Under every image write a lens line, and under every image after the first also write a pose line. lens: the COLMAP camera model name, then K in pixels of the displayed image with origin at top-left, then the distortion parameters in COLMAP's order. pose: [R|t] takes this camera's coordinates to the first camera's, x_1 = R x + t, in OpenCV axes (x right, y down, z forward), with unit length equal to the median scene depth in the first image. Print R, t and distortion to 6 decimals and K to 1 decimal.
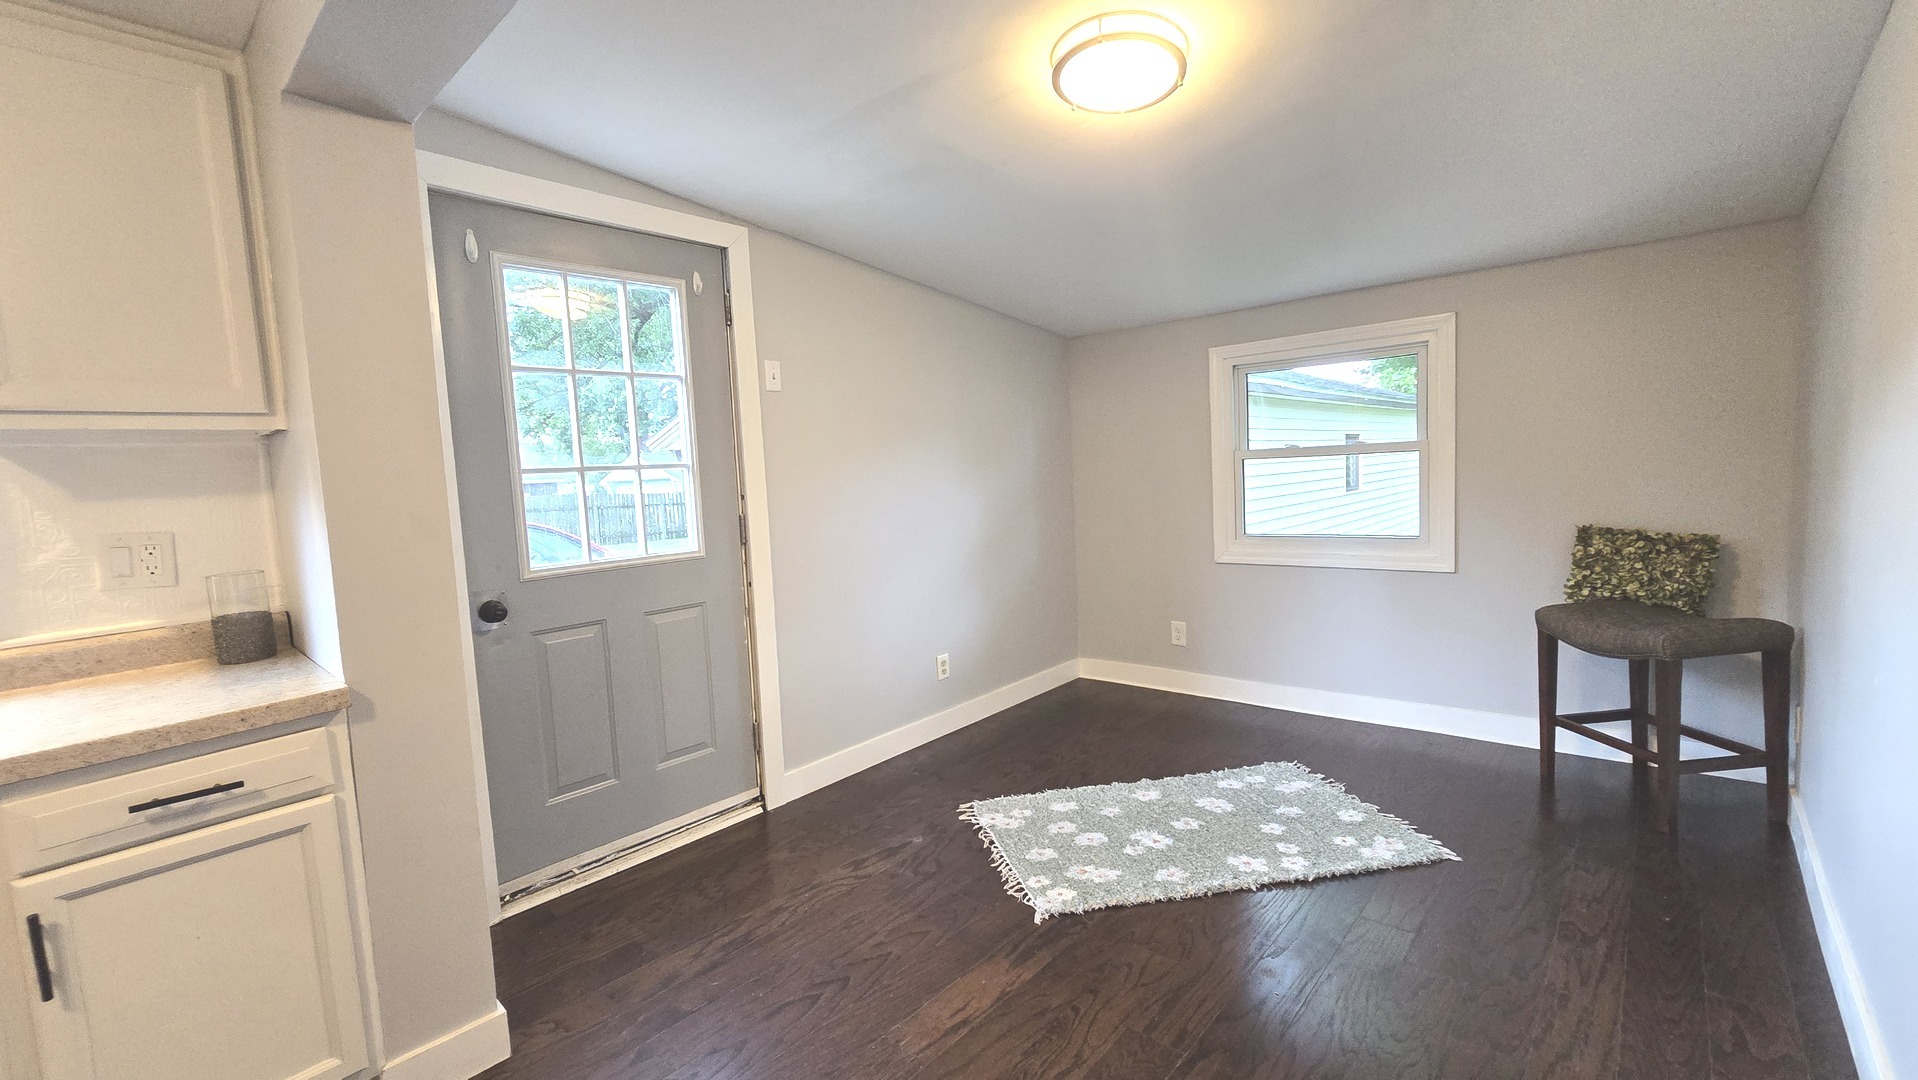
lens RADIAL K [[784.3, 0, 959.0], [0, 784.3, 540.0], [0, 0, 1]] dist [-0.001448, -0.000217]
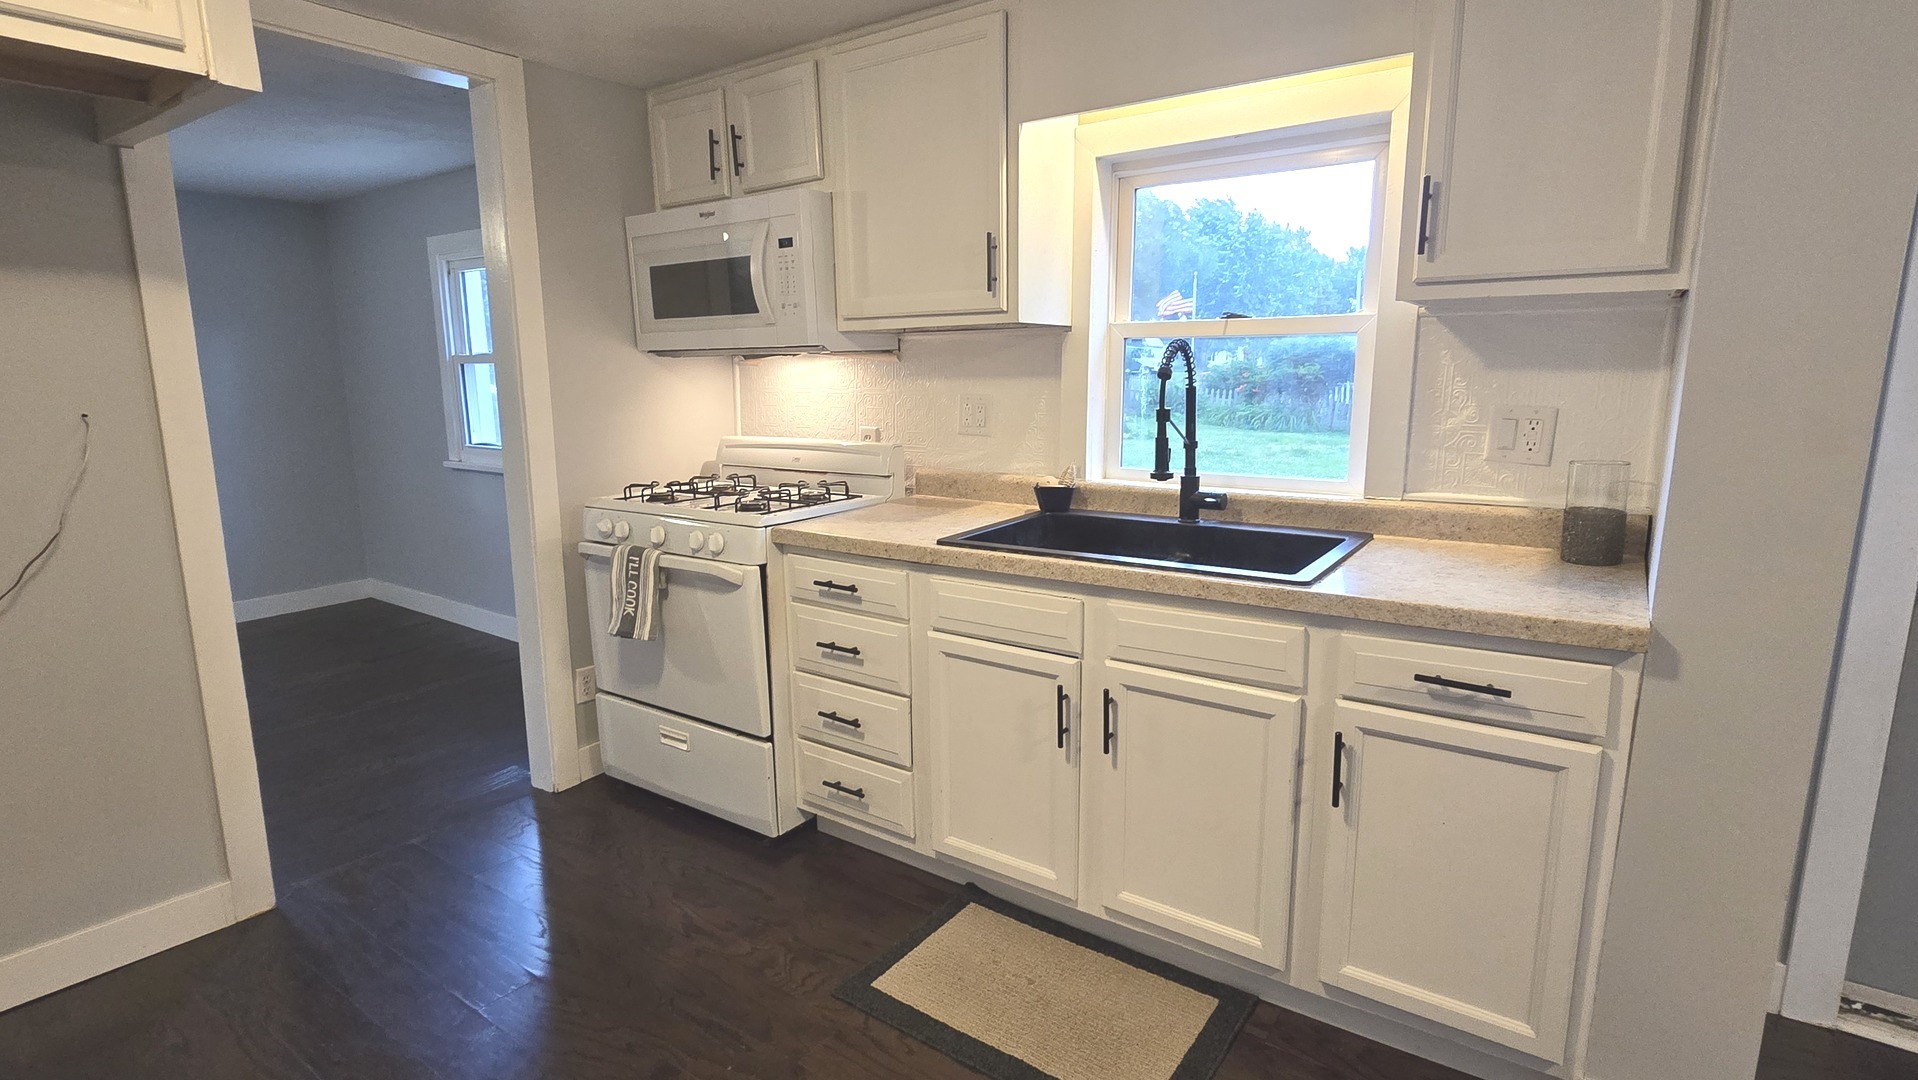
lens RADIAL K [[932.7, 0, 951.3], [0, 932.7, 537.3], [0, 0, 1]] dist [-0.001932, -0.000600]
pose [[0.105165, 0.219688, -0.969885, 0.019637], [-0.093068, 0.973187, 0.210344, -0.026146], [0.990090, 0.068145, 0.122791, 0.168860]]
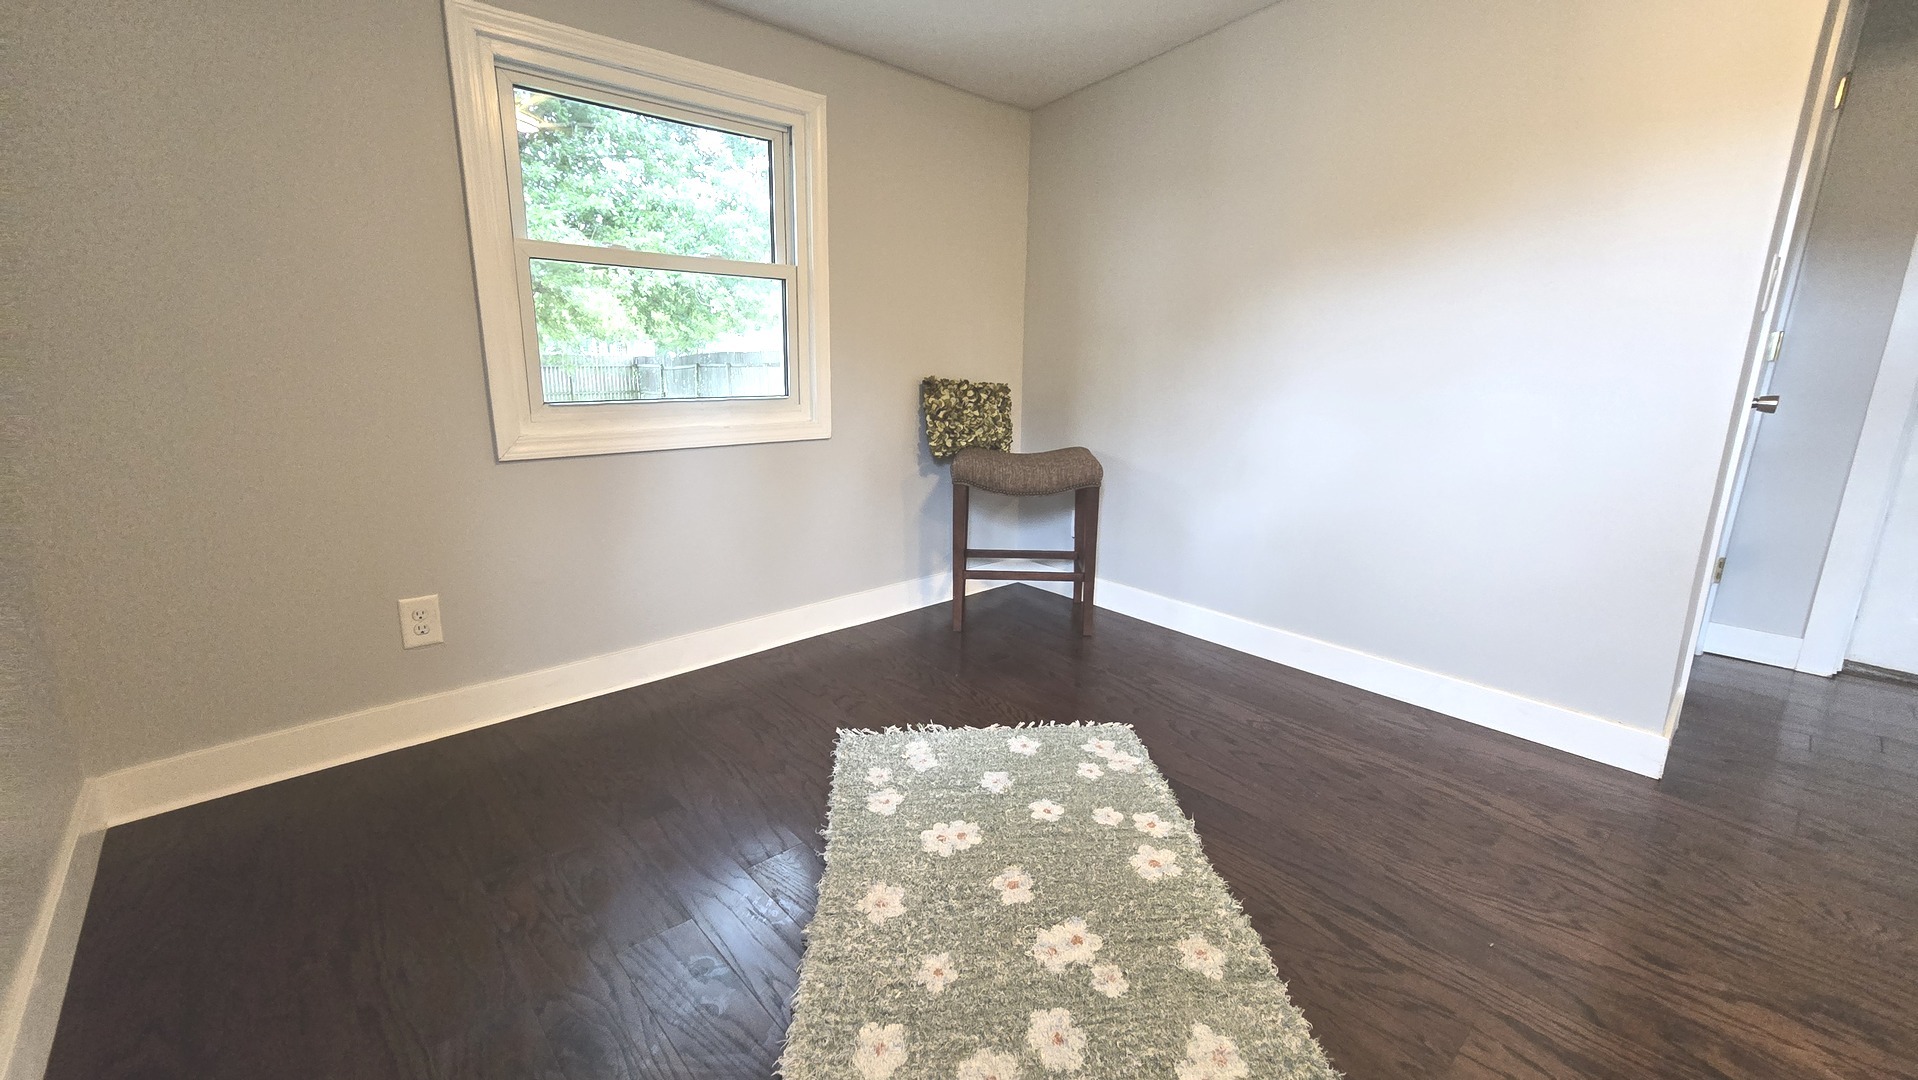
lens RADIAL K [[784.3, 0, 959.0], [0, 784.3, 540.0], [0, 0, 1]] dist [-0.001448, -0.000217]
pose [[0.100426, -0.177366, 0.979008, -0.342679], [0.066962, 0.982956, 0.171212, 0.028203], [-0.992689, 0.048362, 0.110591, 1.492773]]
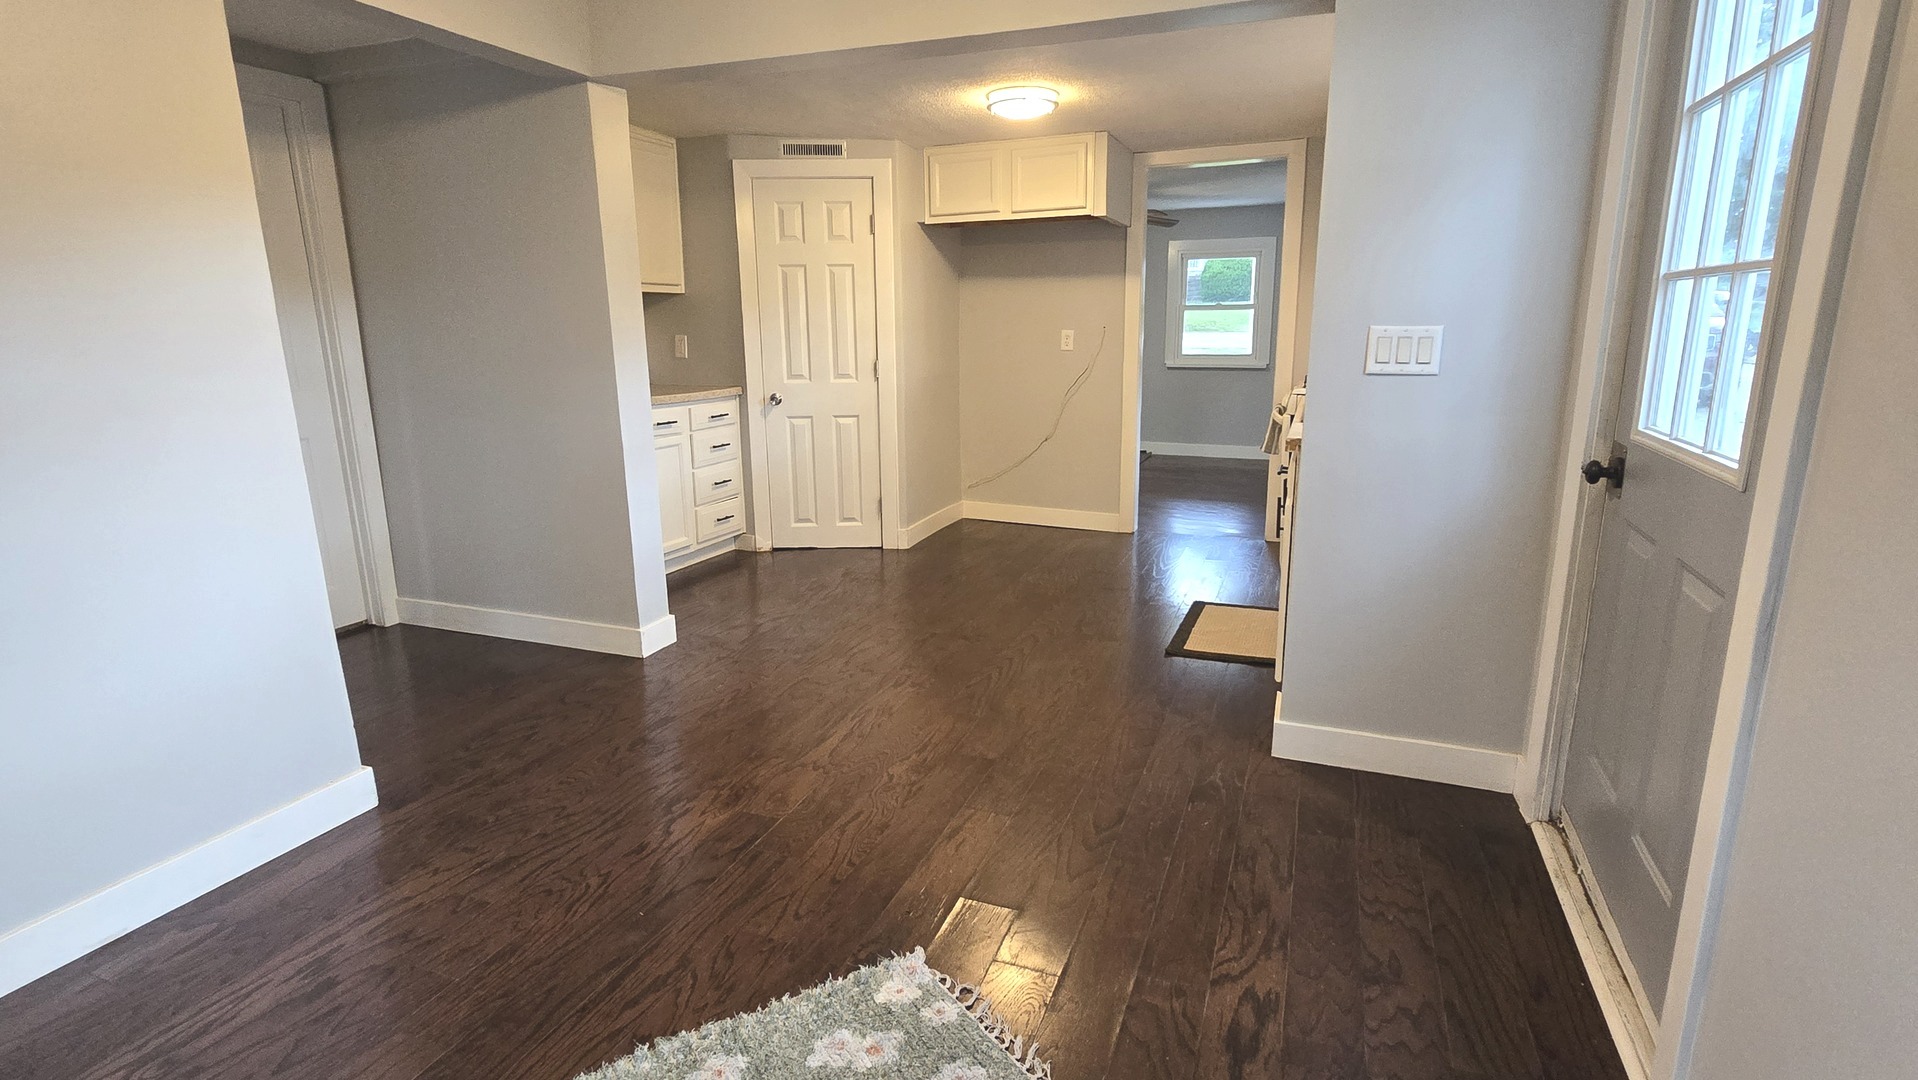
lens RADIAL K [[932.7, 0, 951.3], [0, 932.7, 537.3], [0, 0, 1]] dist [-0.001932, -0.000600]
pose [[-0.937916, 0.136995, -0.318663, 0.371669], [0.028130, 0.945716, 0.323774, -0.200687], [0.345720, 0.294709, -0.890856, 2.093098]]
